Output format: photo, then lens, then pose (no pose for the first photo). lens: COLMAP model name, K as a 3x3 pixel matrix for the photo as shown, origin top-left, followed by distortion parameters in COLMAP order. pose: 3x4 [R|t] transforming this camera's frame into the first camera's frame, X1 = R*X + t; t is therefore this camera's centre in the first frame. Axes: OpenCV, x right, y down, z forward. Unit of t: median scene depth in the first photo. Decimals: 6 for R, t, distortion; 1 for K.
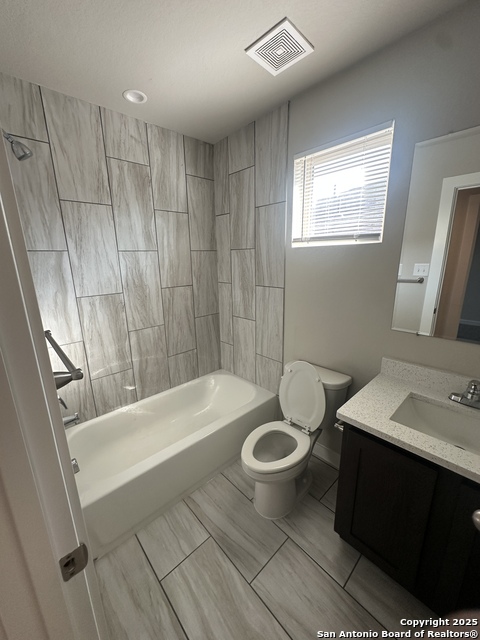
lens RADIAL K [[255.6, 0, 241.8], [0, 255.6, 319.9], [0, 0, 1]] dist [0.000157, 0.000029]
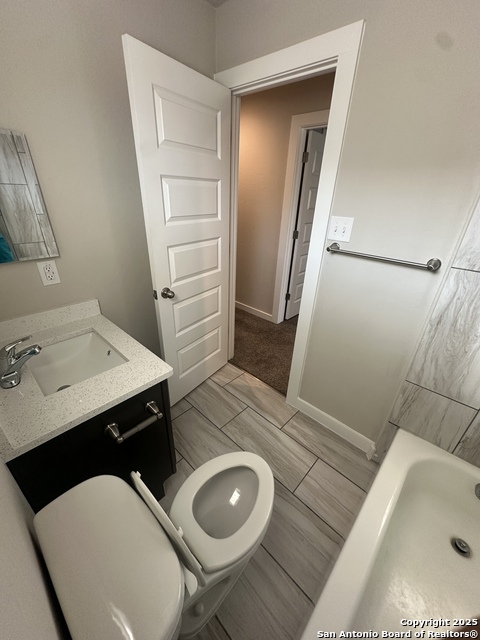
lens RADIAL K [[255.6, 0, 241.1], [0, 255.6, 321.5], [0, 0, 1]] dist [0.000157, 0.000029]
pose [[-0.997361, 0.013249, -0.071380, 0.154090], [-0.037065, 0.752485, 0.657566, -0.347126], [0.062425, 0.658477, -0.750008, 1.350404]]
